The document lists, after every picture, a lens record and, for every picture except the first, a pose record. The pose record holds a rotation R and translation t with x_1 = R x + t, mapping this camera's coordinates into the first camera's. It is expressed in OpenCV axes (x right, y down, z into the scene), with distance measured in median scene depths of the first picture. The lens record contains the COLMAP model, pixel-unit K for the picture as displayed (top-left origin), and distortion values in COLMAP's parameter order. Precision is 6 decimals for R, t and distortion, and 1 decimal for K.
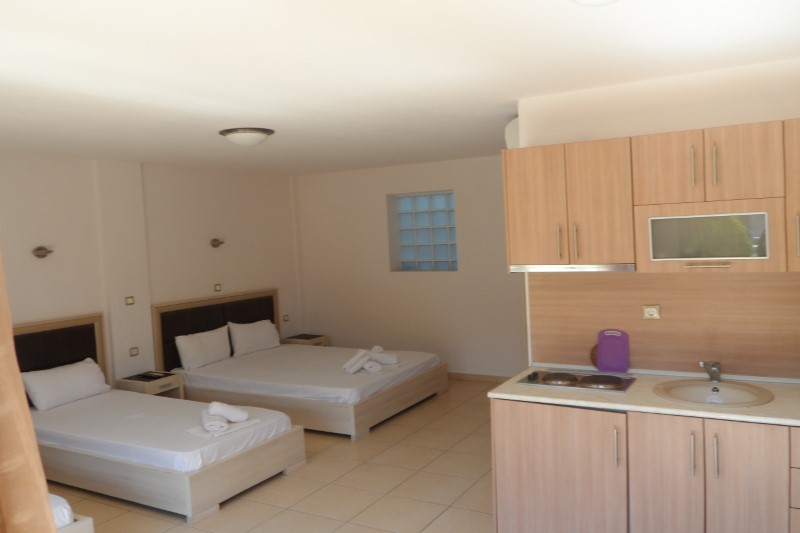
lens RADIAL K [[637.8, 0, 398.1], [0, 637.8, 235.2], [0, 0, 1]] dist [-0.004750, -0.007400]
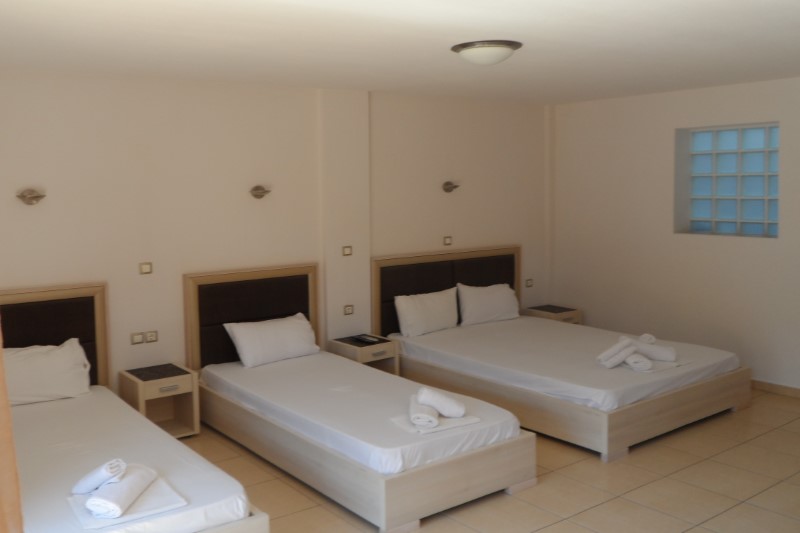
lens RADIAL K [[637.8, 0, 398.1], [0, 637.8, 235.2], [0, 0, 1]] dist [-0.004750, -0.007400]
pose [[0.911991, 0.066208, -0.404831, -0.005394], [-0.025933, 0.994221, 0.104178, -0.011482], [0.409389, -0.084511, 0.908438, 0.236988]]
